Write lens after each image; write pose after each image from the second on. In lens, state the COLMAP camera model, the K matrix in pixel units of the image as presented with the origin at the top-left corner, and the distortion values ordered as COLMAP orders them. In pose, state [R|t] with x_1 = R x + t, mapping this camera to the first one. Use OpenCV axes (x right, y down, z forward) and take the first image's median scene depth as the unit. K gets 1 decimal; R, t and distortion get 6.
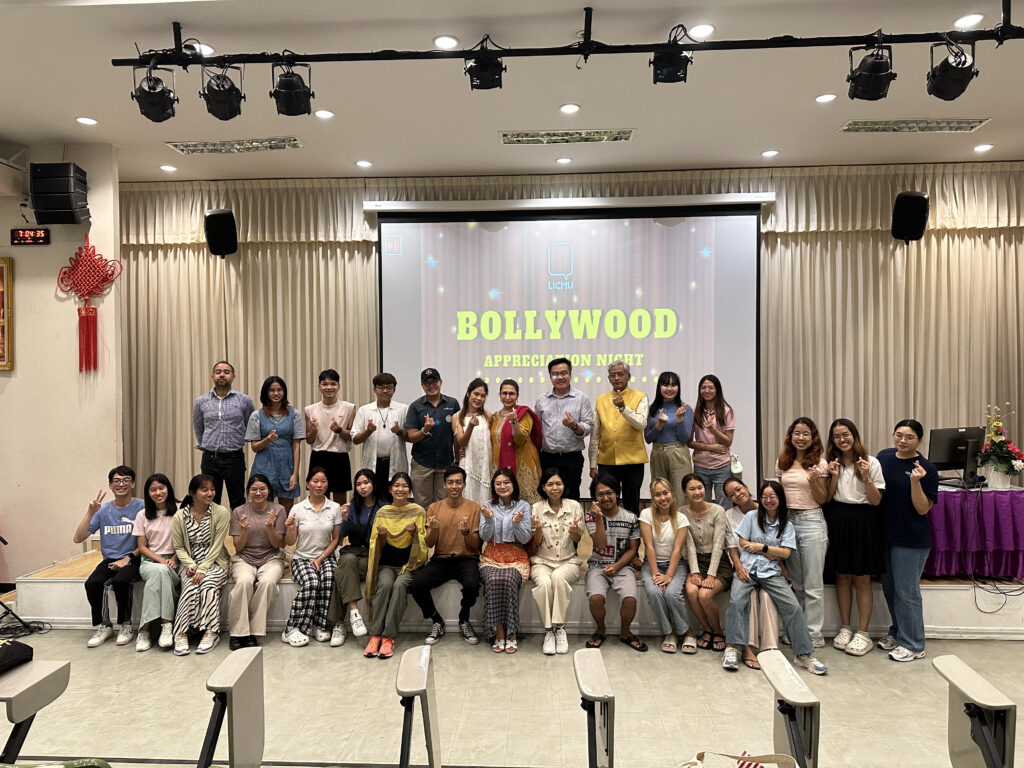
lens RADIAL K [[721.1, 0, 506.6], [0, 721.1, 385.4], [0, 0, 1]] dist [0.068026, -0.070157]
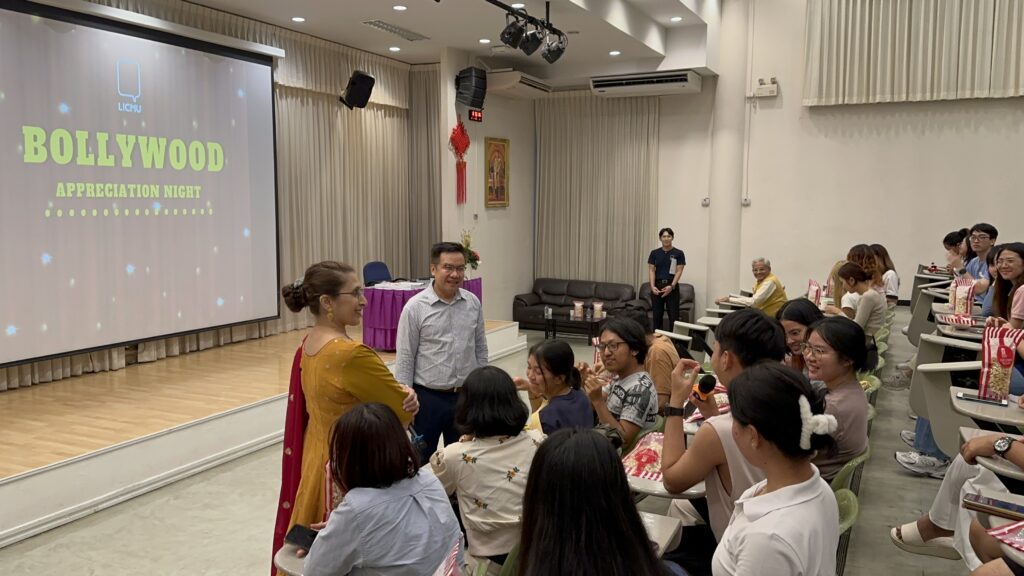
lens RADIAL K [[853.5, 0, 506.5], [0, 853.5, 288.0], [0, 0, 1]] dist [0.065182, -0.055752]
pose [[0.378516, -0.082782, 0.921885, -0.762746], [-0.001877, 0.995922, 0.090201, -0.011332], [-0.925593, -0.035872, 0.376817, 0.139955]]
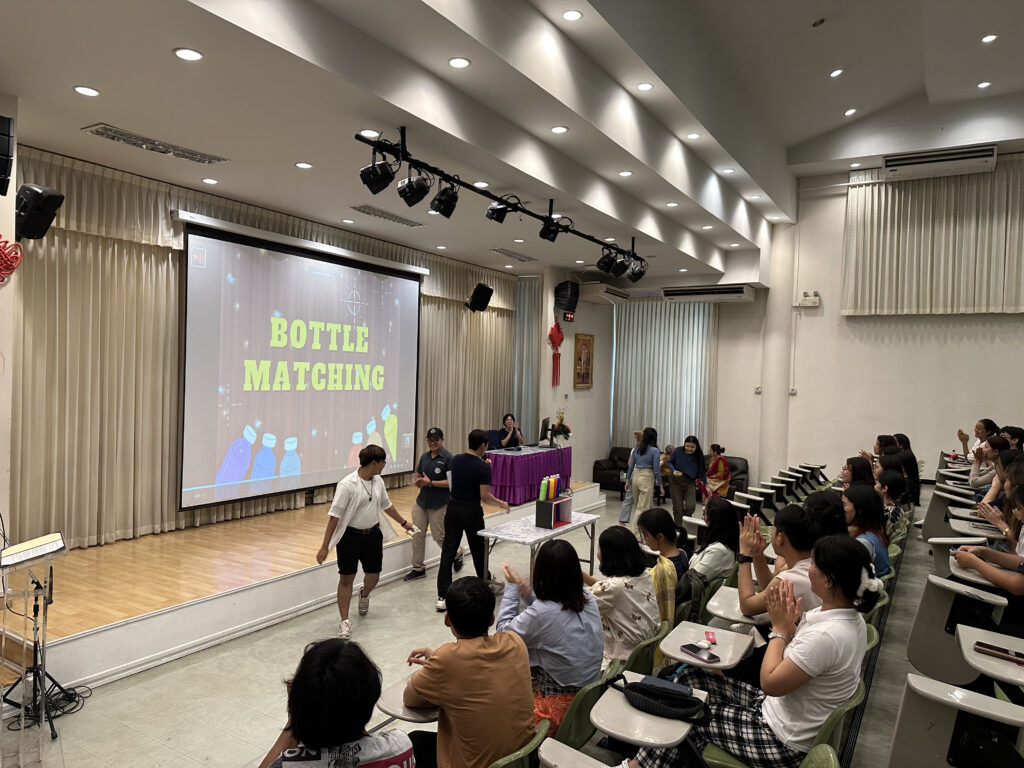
lens RADIAL K [[721.1, 0, 504.3], [0, 721.1, 386.3], [0, 0, 1]] dist [0.068026, -0.070157]
pose [[0.471674, 0.008180, 0.881735, -0.859145], [-0.030080, 0.999524, 0.006818, -0.032092], [-0.881260, -0.029738, 0.471695, 0.133720]]
